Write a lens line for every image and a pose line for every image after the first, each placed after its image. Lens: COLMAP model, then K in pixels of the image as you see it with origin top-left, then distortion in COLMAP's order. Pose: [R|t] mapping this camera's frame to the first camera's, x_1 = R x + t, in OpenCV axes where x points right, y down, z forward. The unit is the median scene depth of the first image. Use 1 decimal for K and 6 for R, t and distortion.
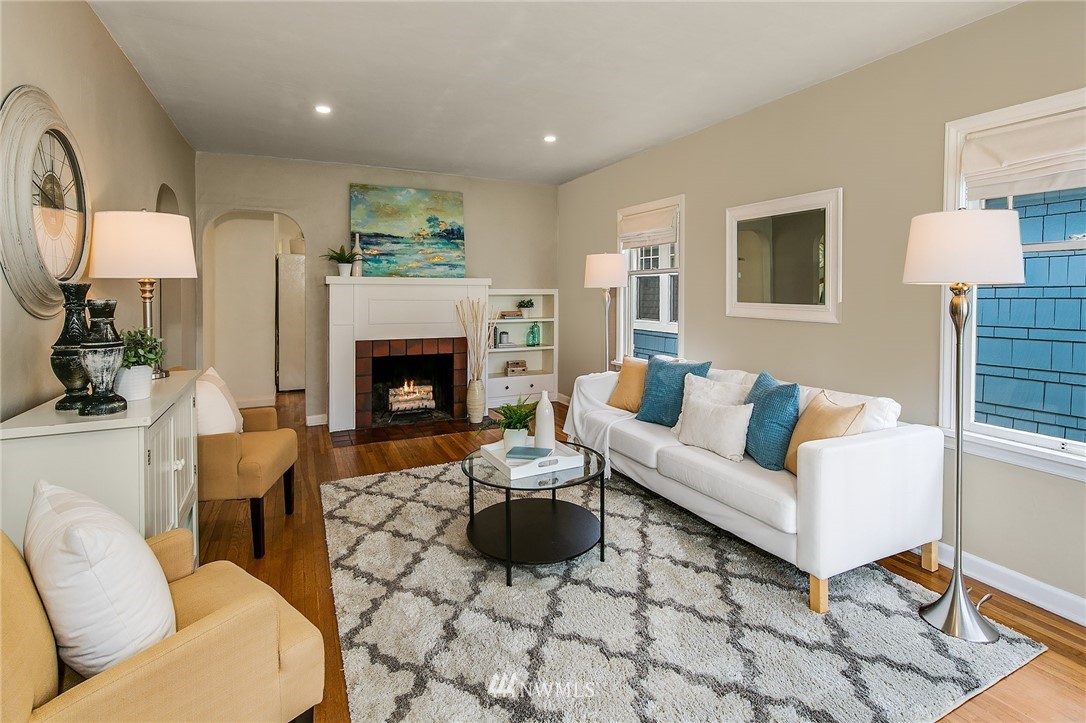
lens RADIAL K [[543.3, 0, 547.3], [0, 543.3, 299.3], [0, 0, 1]] dist [0.000032, -0.000155]
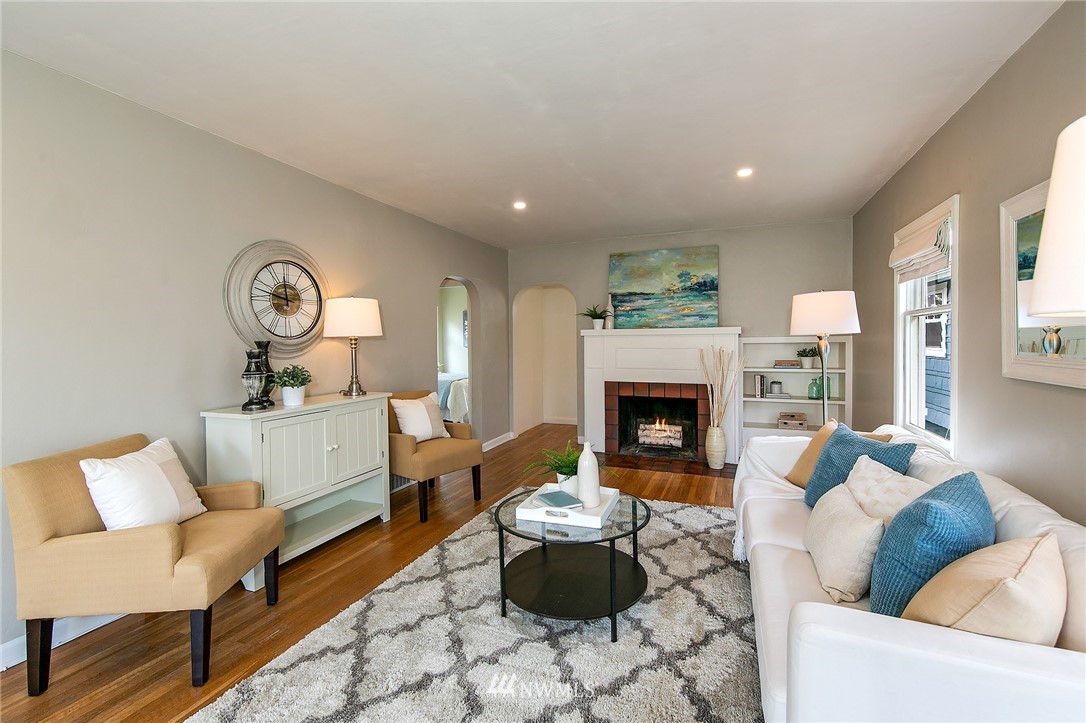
lens RADIAL K [[440.7, 0, 548.8], [0, 440.7, 348.7], [0, 0, 1]] dist [0.000485, -0.000132]
pose [[0.663880, 0.003856, -0.747829, 0.289511], [0.000032, 0.999987, 0.005185, -0.002912], [0.747839, -0.003466, 0.663871, 0.221218]]
